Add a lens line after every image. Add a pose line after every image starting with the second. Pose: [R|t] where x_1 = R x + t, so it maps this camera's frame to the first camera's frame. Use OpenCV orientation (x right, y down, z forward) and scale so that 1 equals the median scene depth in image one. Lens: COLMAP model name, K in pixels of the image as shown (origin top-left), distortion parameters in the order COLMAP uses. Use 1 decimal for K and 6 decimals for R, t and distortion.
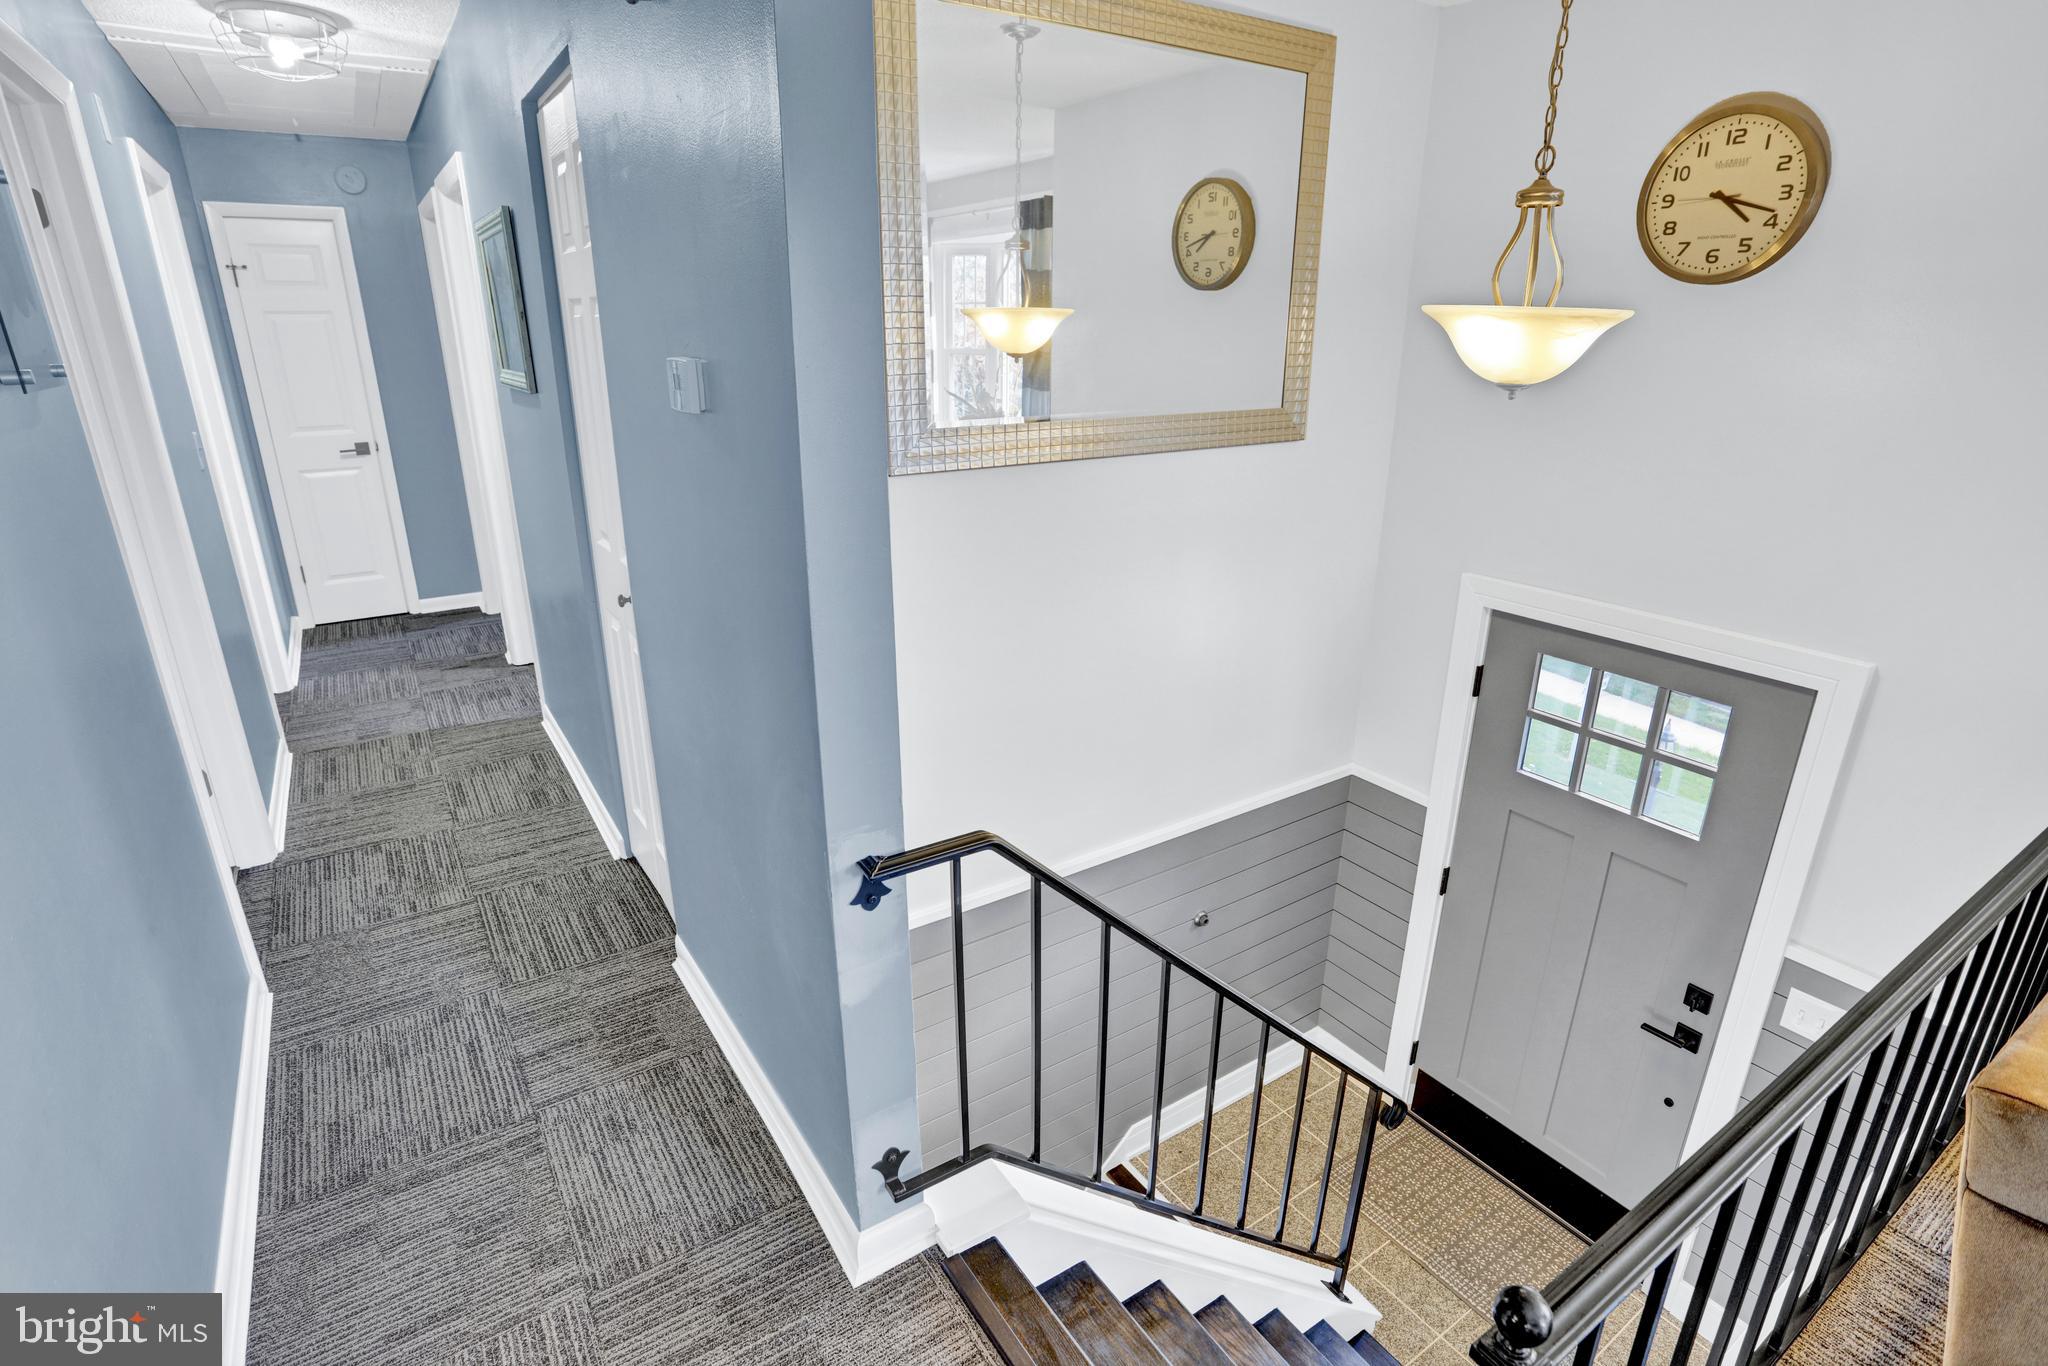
lens RADIAL K [[1007.3, 0, 1019.3], [0, 1007.3, 680.9], [0, 0, 1]] dist [-0.062785, 0.031016]
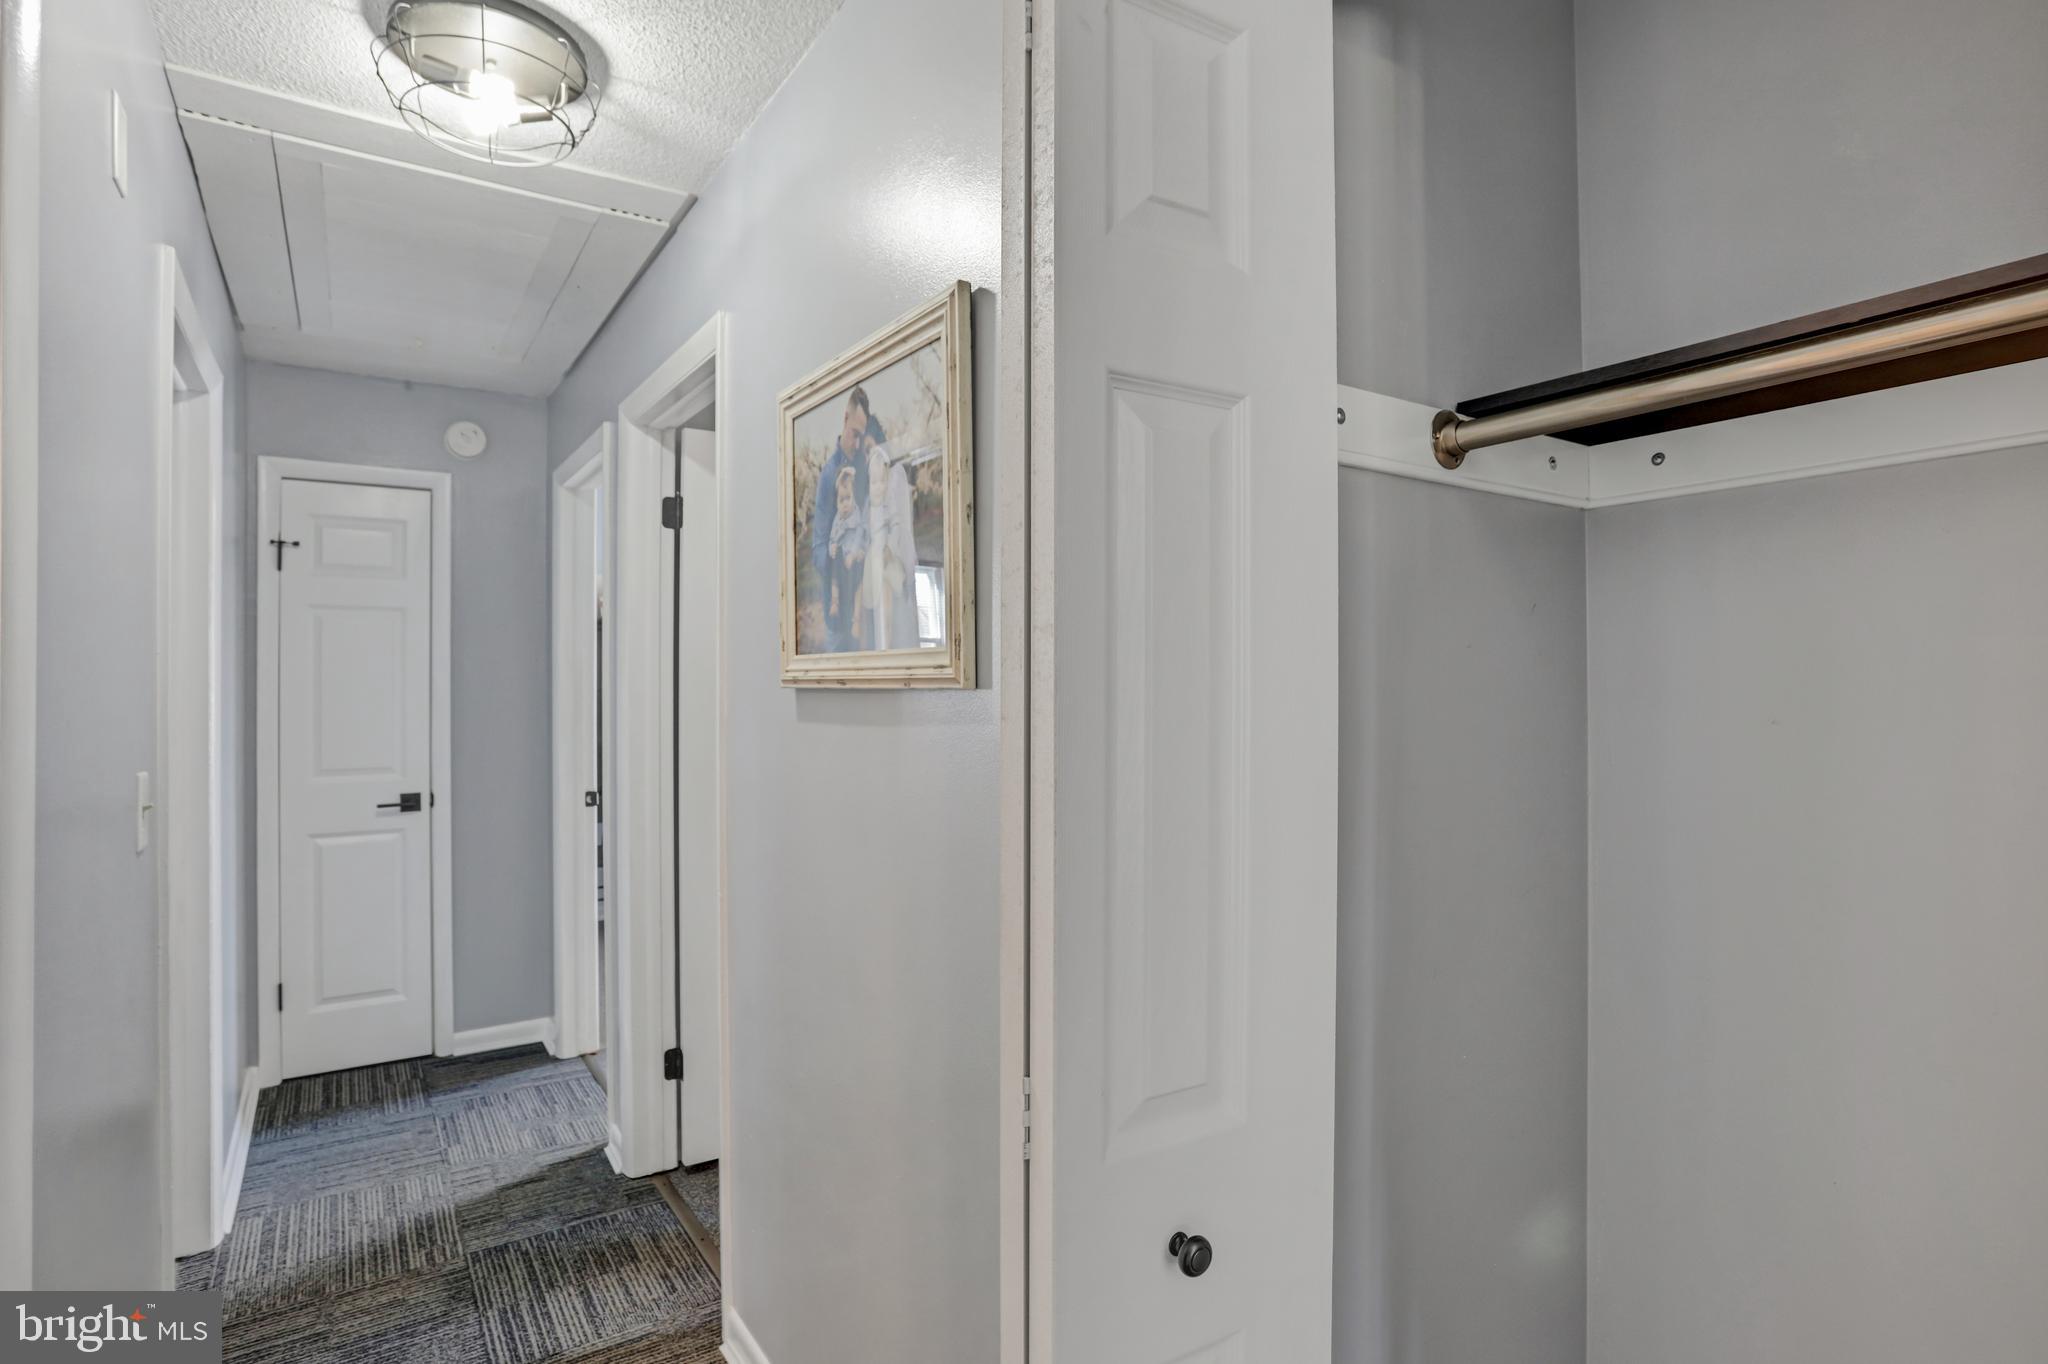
lens RADIAL K [[1007.3, 0, 1014.5], [0, 1007.3, 691.3], [0, 0, 1]] dist [-0.062785, 0.031016]
pose [[0.999829, -0.001448, 0.018437, -0.279995], [0.007445, 0.944090, -0.329603, -0.086495], [-0.016929, 0.329684, 0.943940, 0.347469]]
